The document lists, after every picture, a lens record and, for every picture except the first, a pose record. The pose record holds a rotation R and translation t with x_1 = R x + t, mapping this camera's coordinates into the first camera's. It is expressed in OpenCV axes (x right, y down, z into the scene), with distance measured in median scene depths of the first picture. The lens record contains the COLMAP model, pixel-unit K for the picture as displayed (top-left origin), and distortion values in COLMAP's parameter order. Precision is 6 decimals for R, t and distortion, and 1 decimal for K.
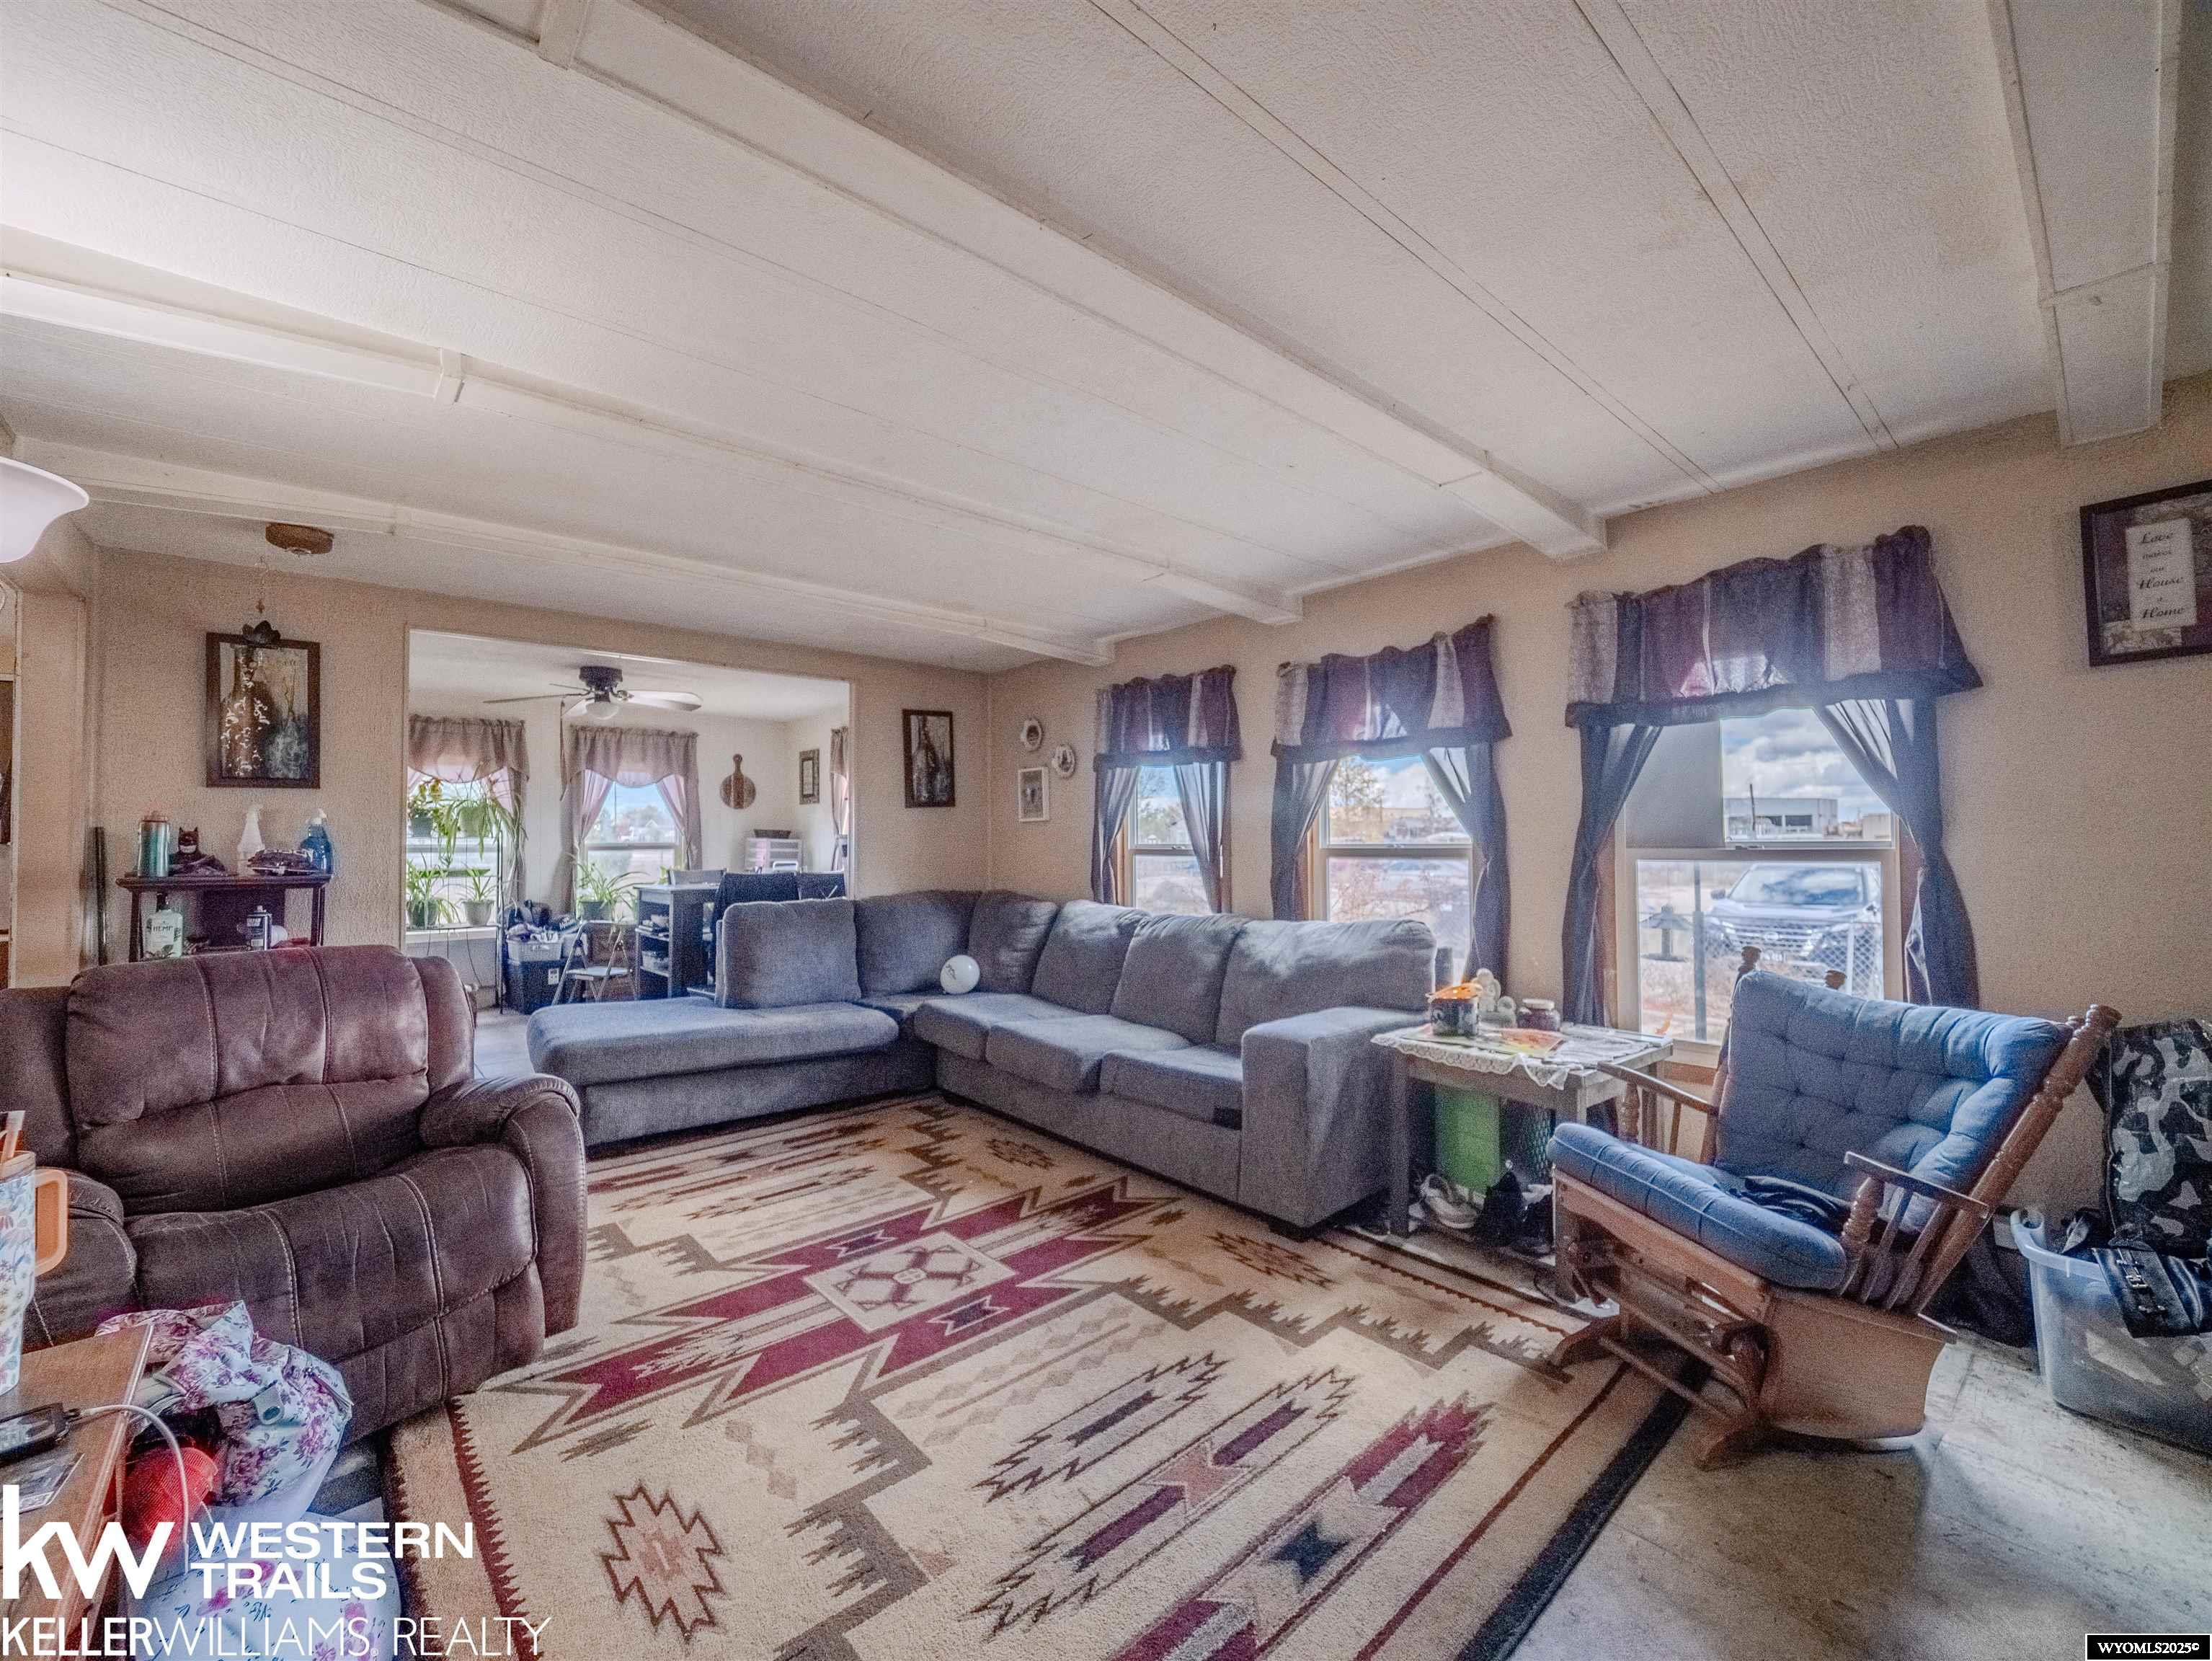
lens RADIAL K [[936.7, 0, 1080.2], [0, 936.7, 813.6], [0, 0, 1]] dist [0.002125, -0.005314]
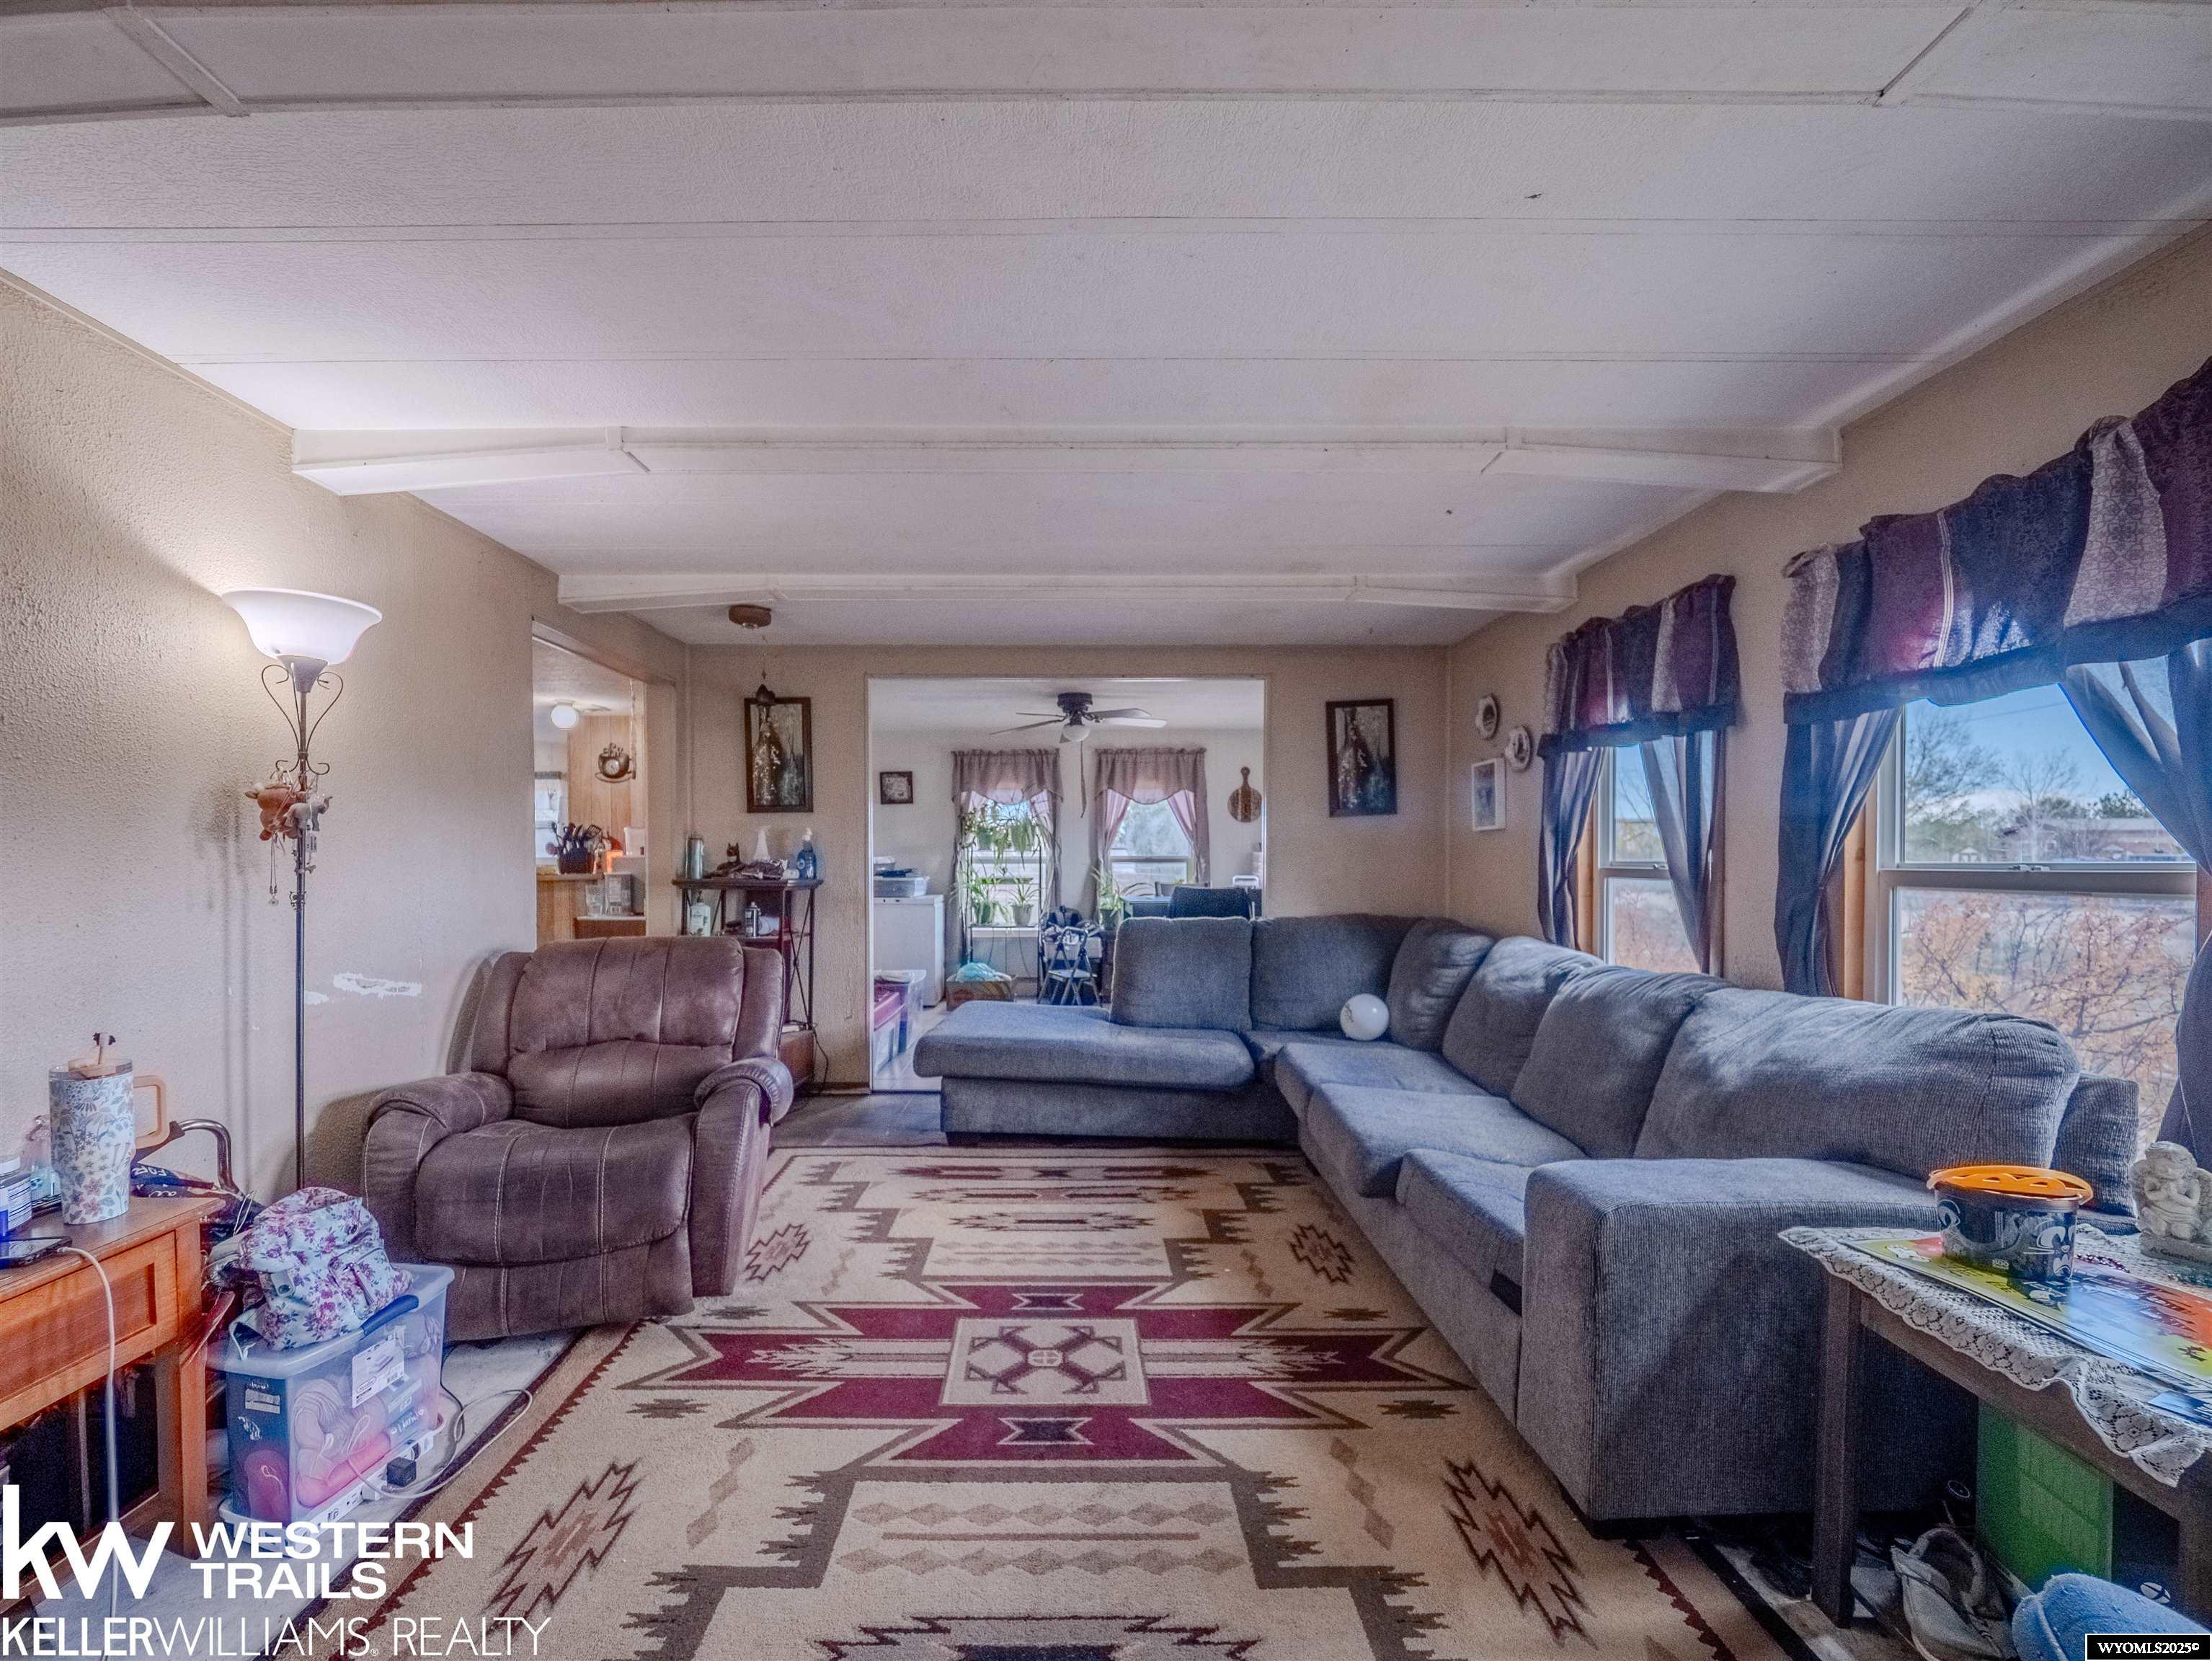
lens RADIAL K [[936.7, 0, 1041.2], [0, 936.7, 863.6], [0, 0, 1]] dist [0.002125, -0.005314]
pose [[0.745820, 0.010163, -0.666070, 0.297247], [0.014839, 0.999382, 0.031864, 0.008268], [0.665982, -0.033649, 0.745208, 0.283863]]
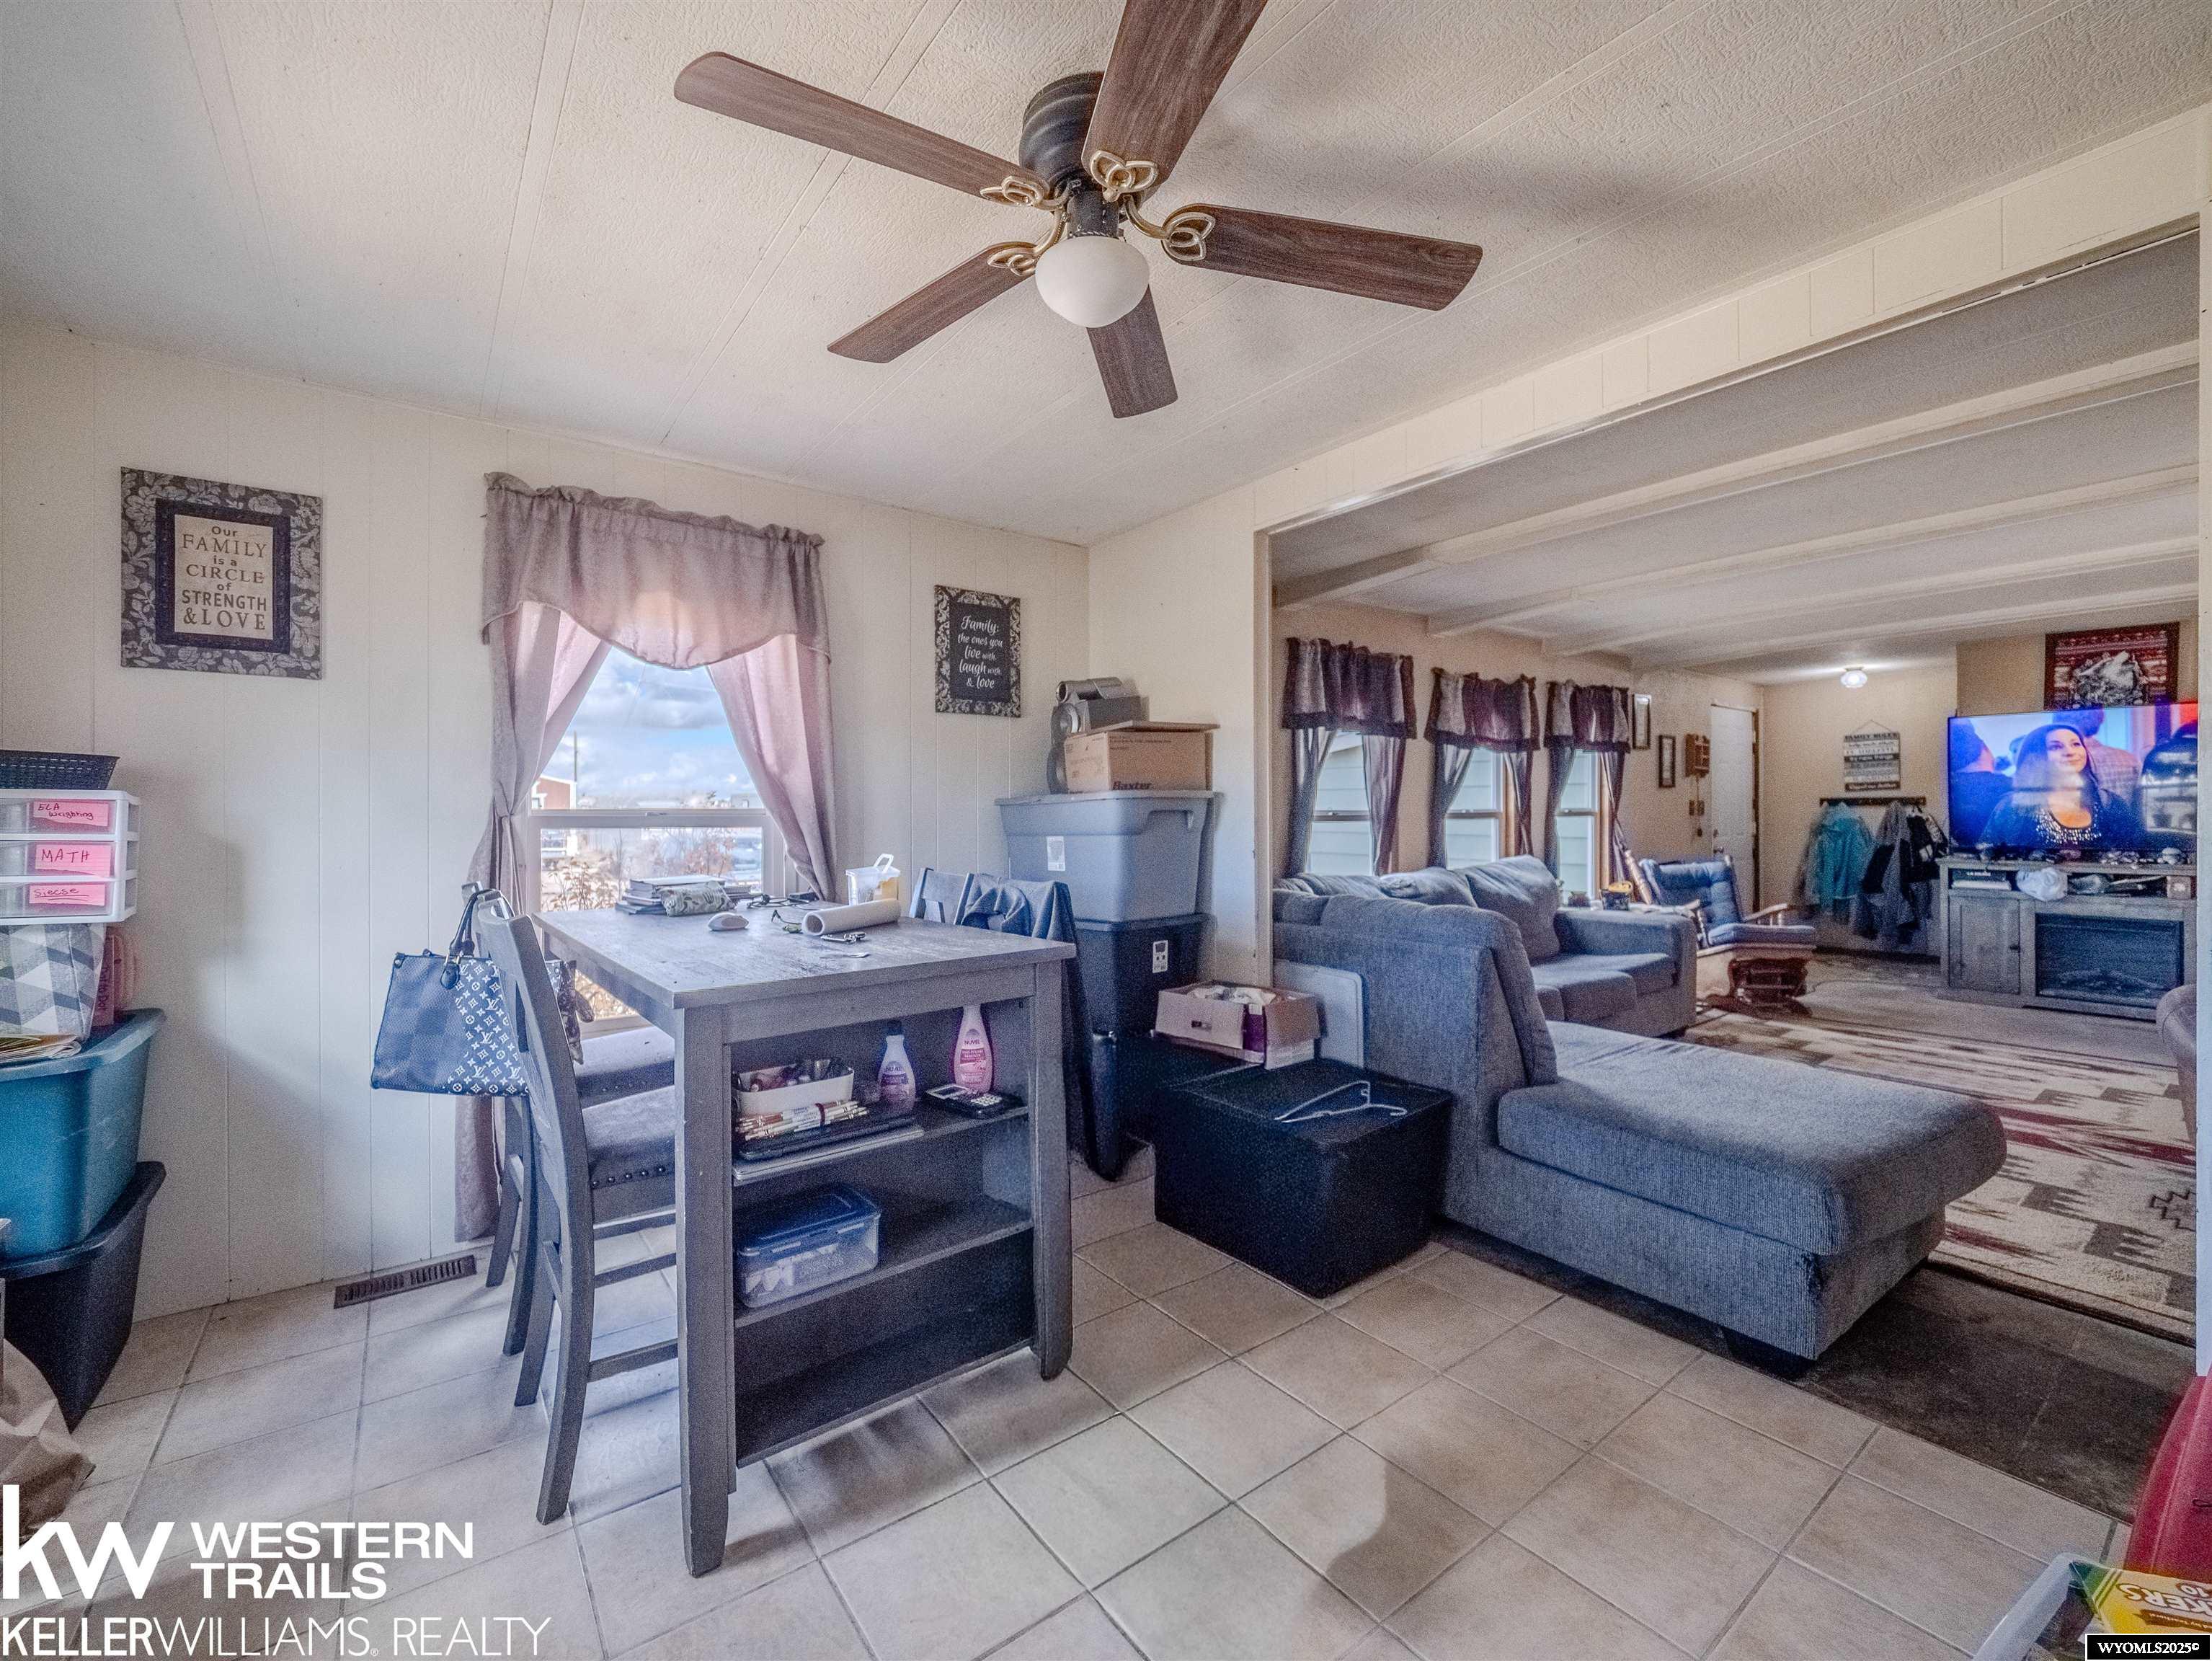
lens RADIAL K [[936.7, 0, 1115.7], [0, 936.7, 822.6], [0, 0, 1]] dist [0.002125, -0.005314]
pose [[0.040111, 0.004173, 0.999187, -1.265994], [-0.016744, 0.999854, -0.003504, 0.073178], [-0.999055, -0.016590, 0.040175, 1.630863]]
